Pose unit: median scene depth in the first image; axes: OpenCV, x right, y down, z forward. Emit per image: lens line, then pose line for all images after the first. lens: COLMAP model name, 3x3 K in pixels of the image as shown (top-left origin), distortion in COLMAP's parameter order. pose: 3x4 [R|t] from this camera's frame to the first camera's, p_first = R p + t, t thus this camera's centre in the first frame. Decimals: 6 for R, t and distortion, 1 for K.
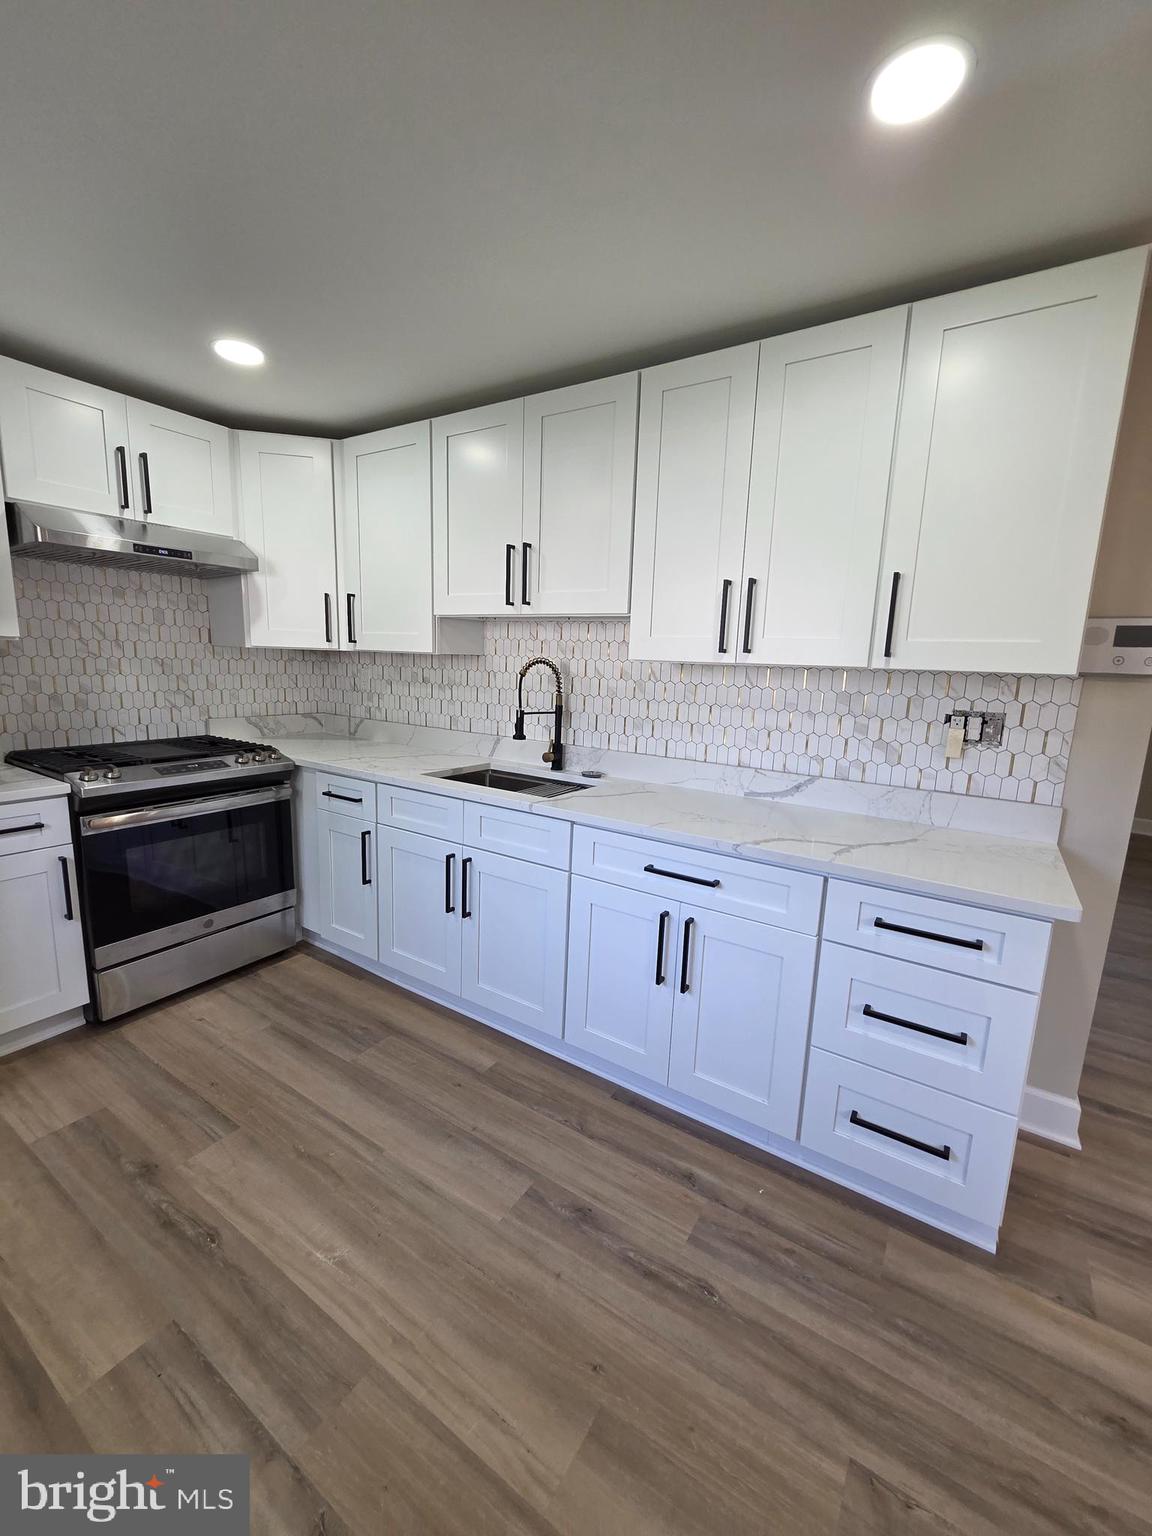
lens RADIAL K [[629.1, 0, 583.2], [0, 629.1, 765.8], [0, 0, 1]] dist [0.002649, -0.000088]
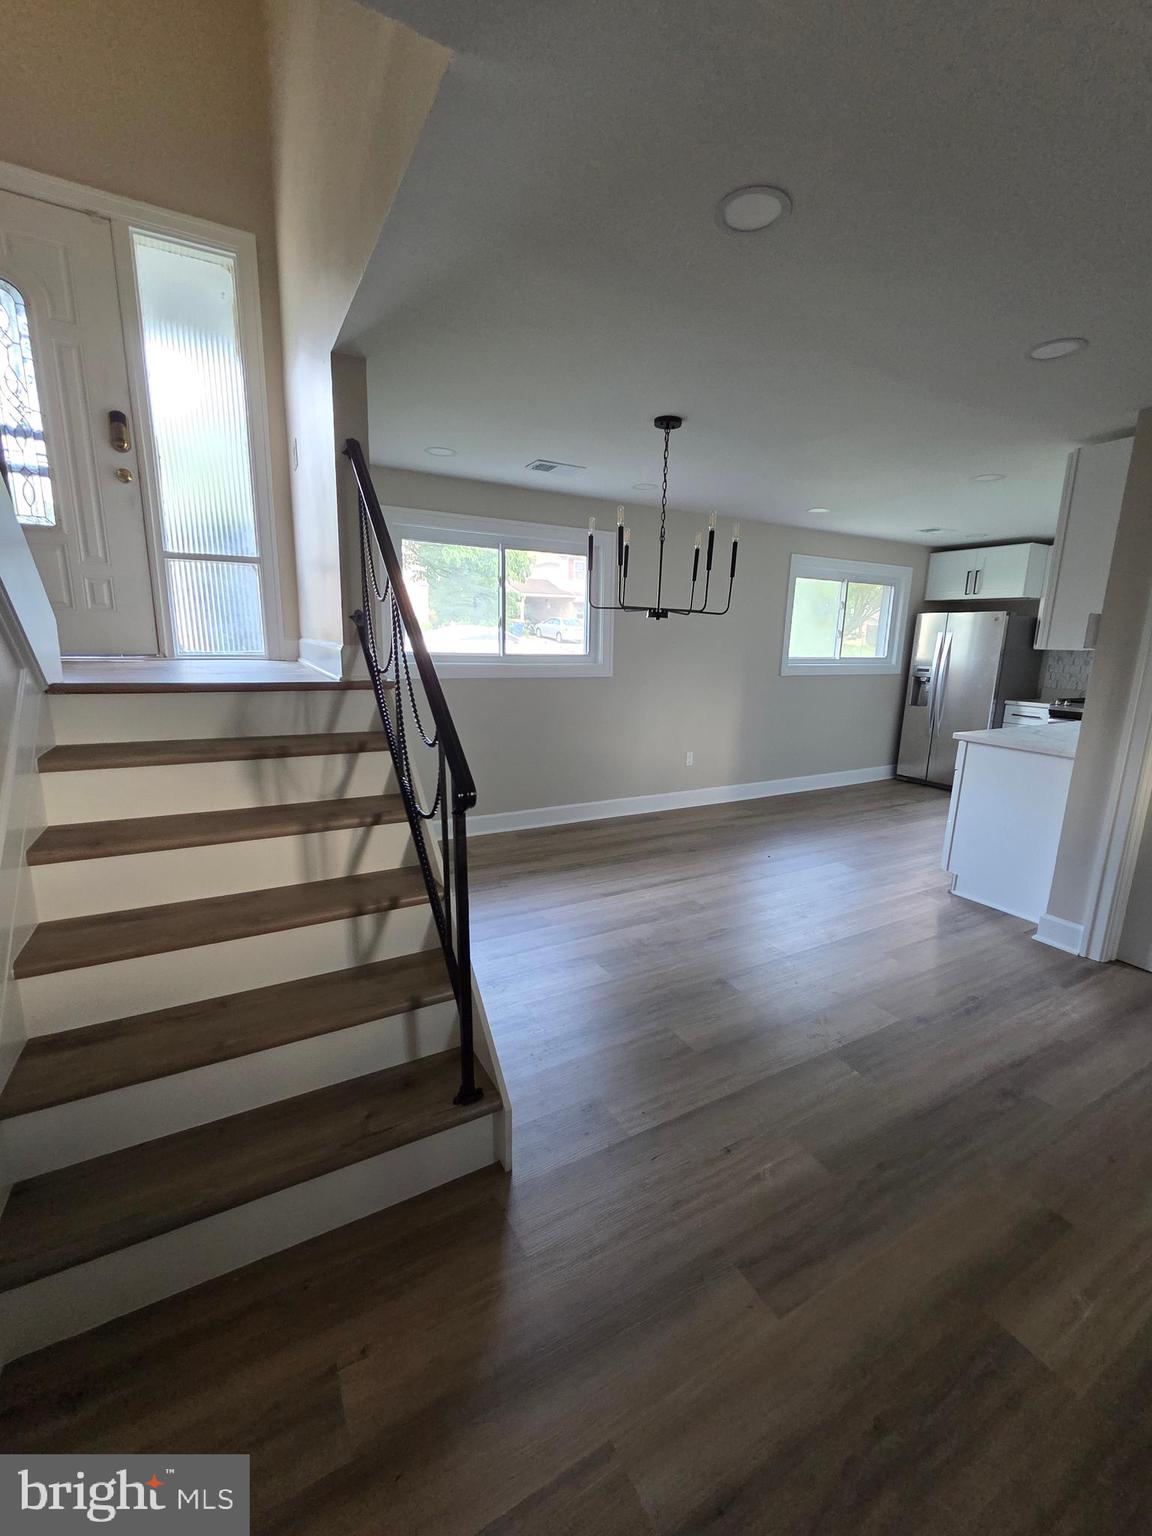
lens RADIAL K [[627.3, 0, 586.1], [0, 627.3, 767.4], [0, 0, 1]] dist [0.003867, 0.000573]
pose [[-0.464296, 0.133407, -0.875575, 2.253677], [-0.190451, 0.950426, 0.245803, 0.003080], [0.864961, 0.280880, -0.415871, 0.460355]]
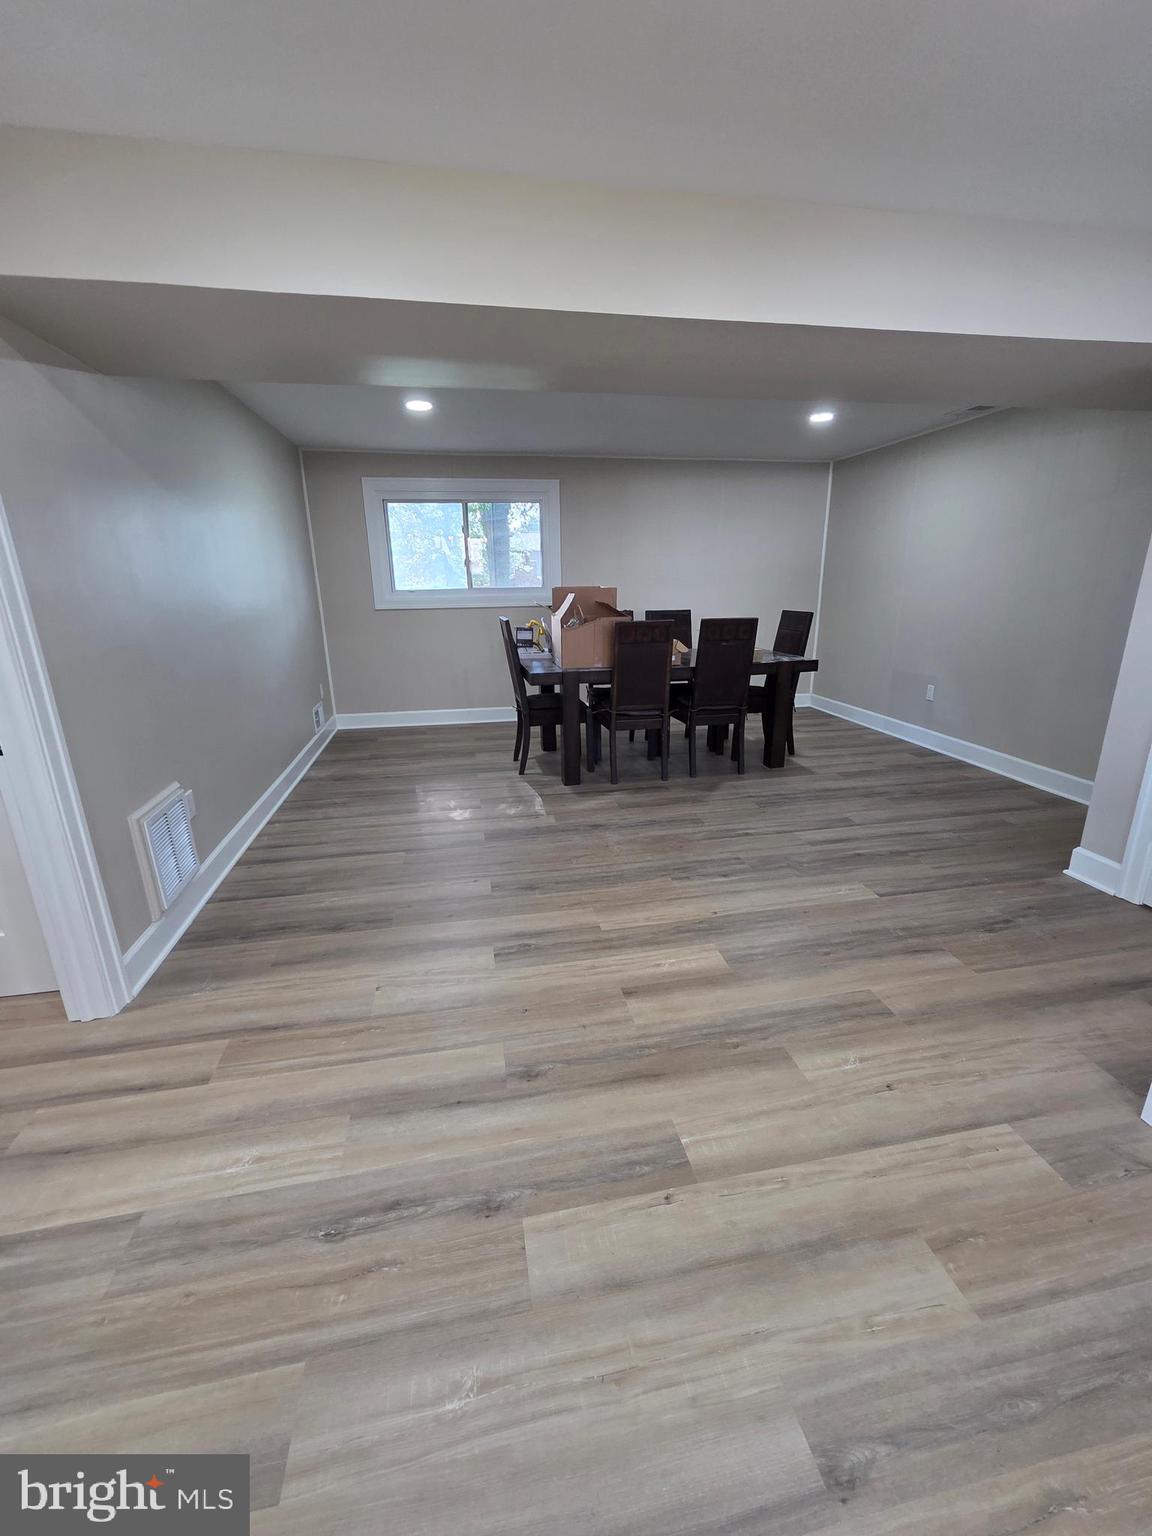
lens RADIAL K [[627.3, 0, 586.1], [0, 627.3, 767.4], [0, 0, 1]] dist [0.003867, 0.000573]
pose [[0.721062, -0.243301, 0.648748, 0.889867], [0.153926, 0.969172, 0.192386, 0.033070], [-0.675556, -0.038863, 0.736284, 0.123794]]
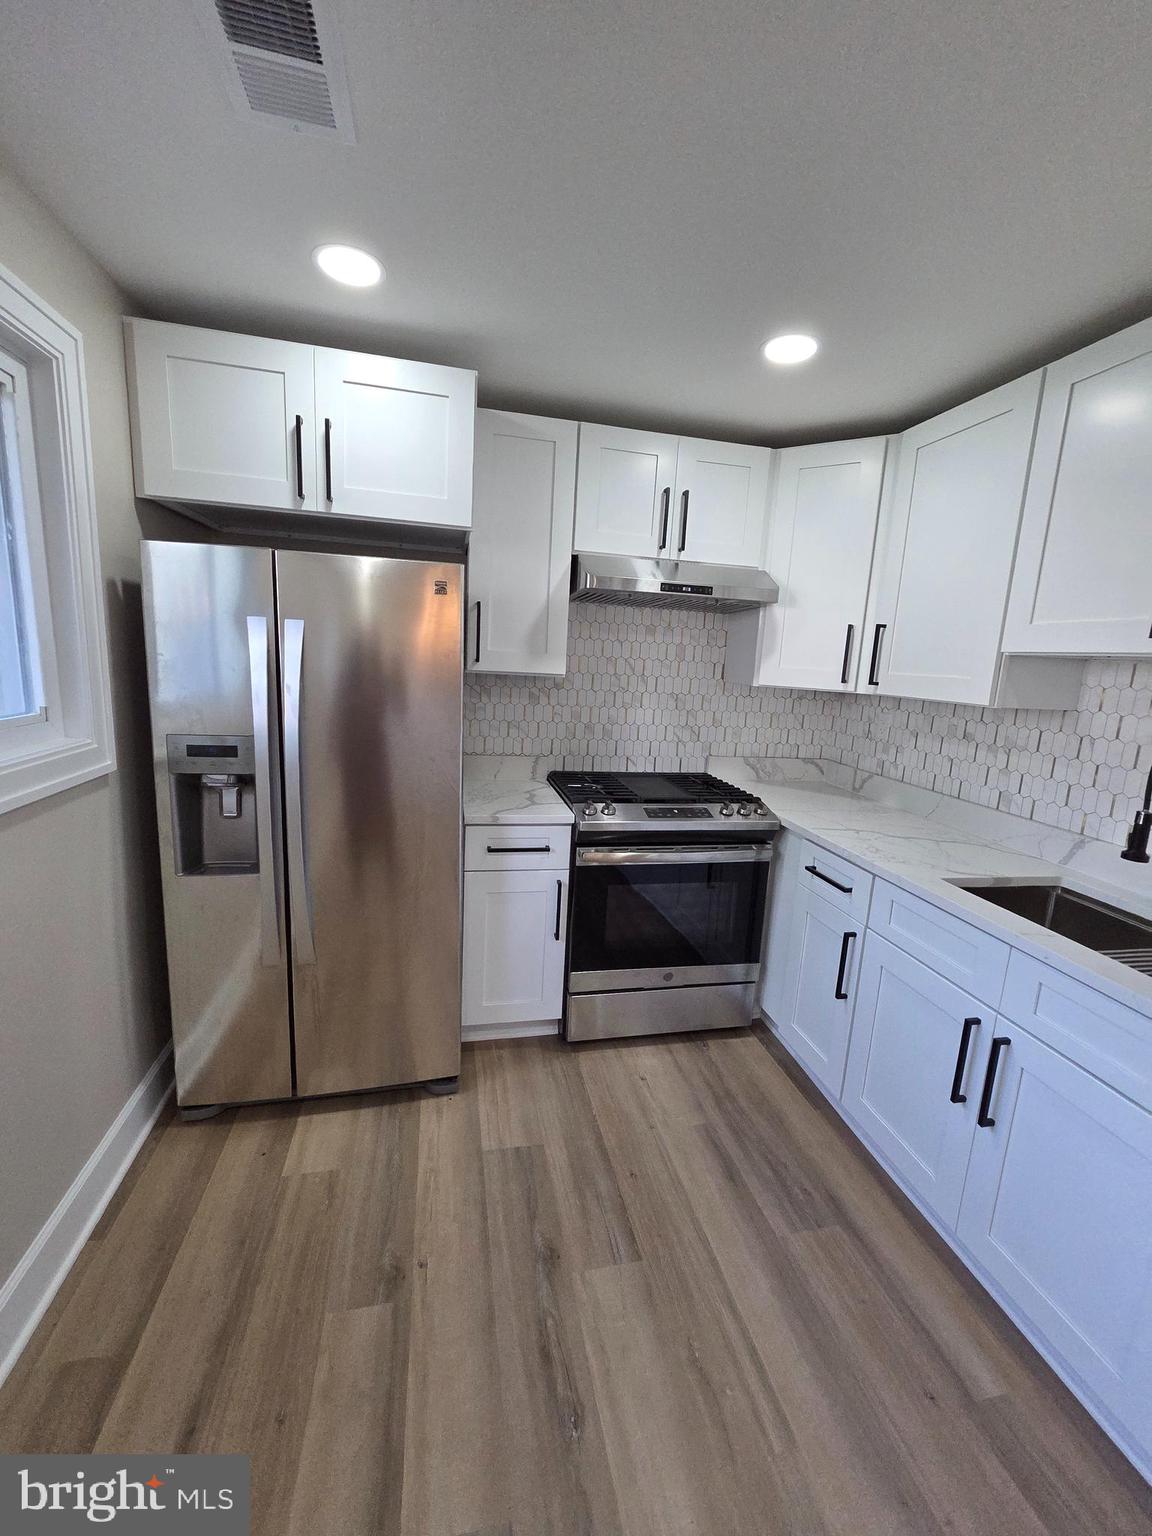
lens RADIAL K [[627.3, 0, 586.1], [0, 627.3, 767.4], [0, 0, 1]] dist [0.003867, 0.000573]
pose [[0.713350, 0.127393, -0.689132, -0.081740], [-0.148667, 0.988467, 0.028837, -0.077881], [0.684858, 0.081880, 0.724062, 0.231717]]
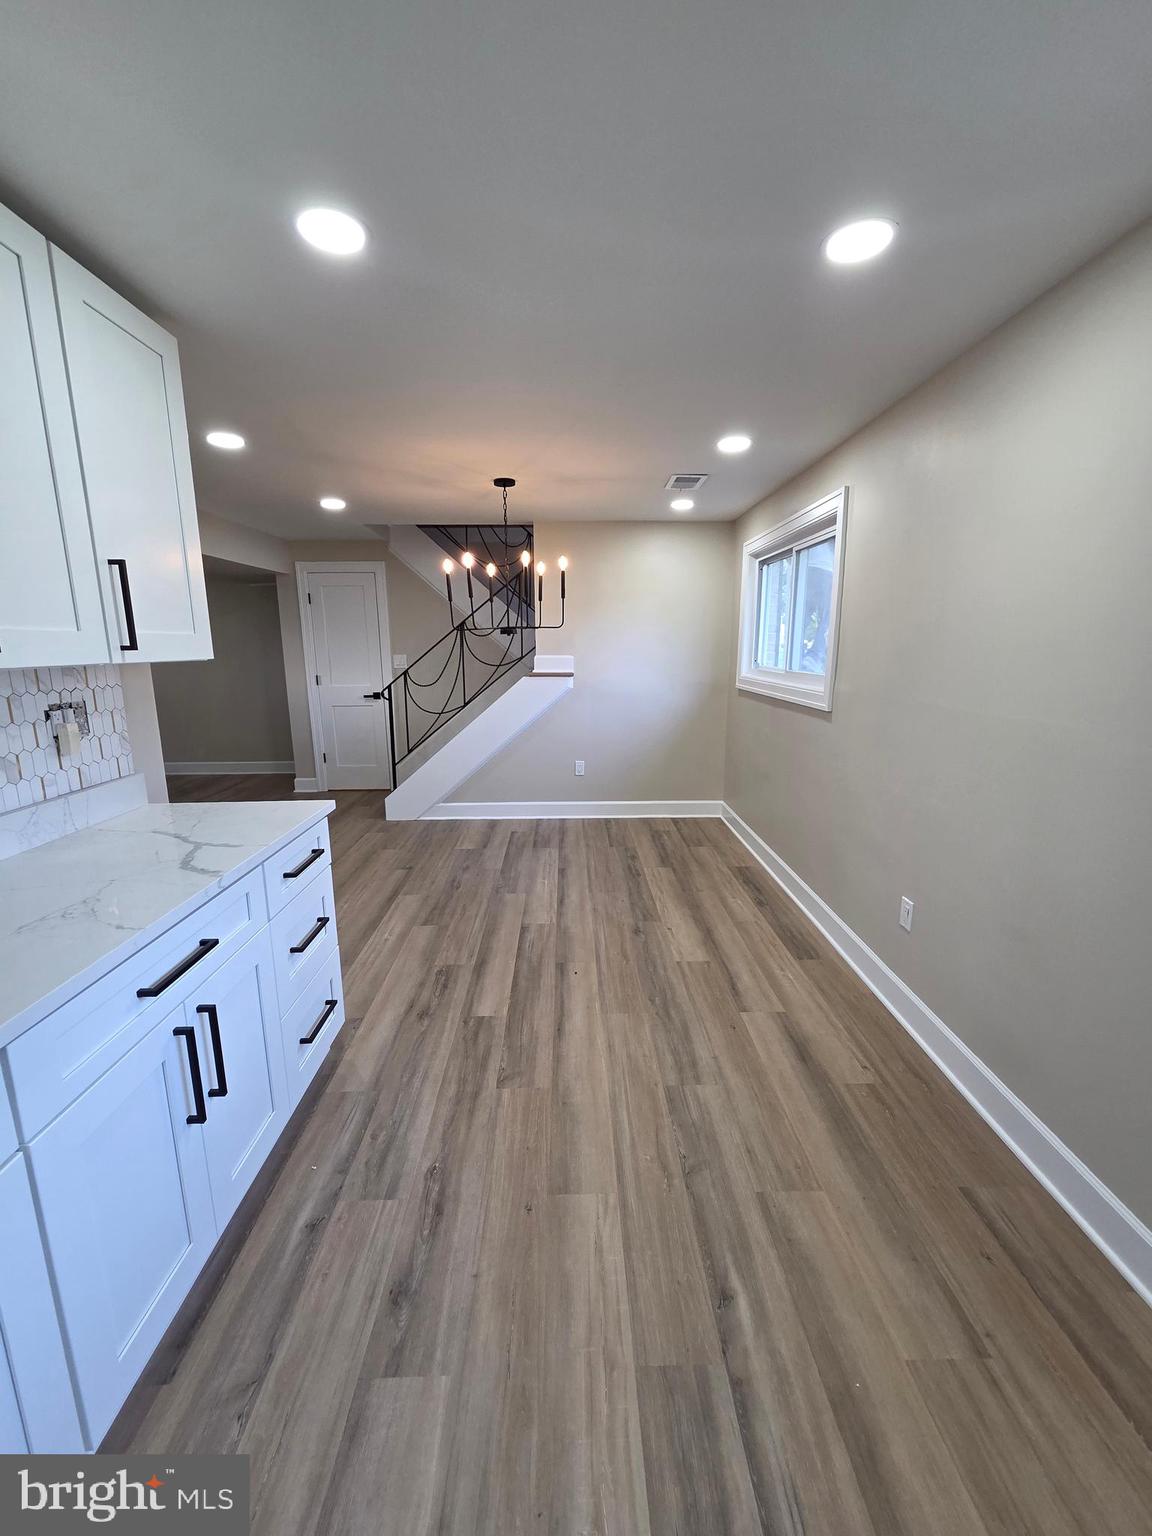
lens RADIAL K [[629.1, 0, 583.2], [0, 629.1, 765.8], [0, 0, 1]] dist [0.002649, -0.000088]
pose [[-0.565360, -0.191572, 0.802289, -0.511596], [0.123024, 0.942192, 0.311672, -0.167417], [-0.815618, 0.274908, -0.509110, 0.740967]]
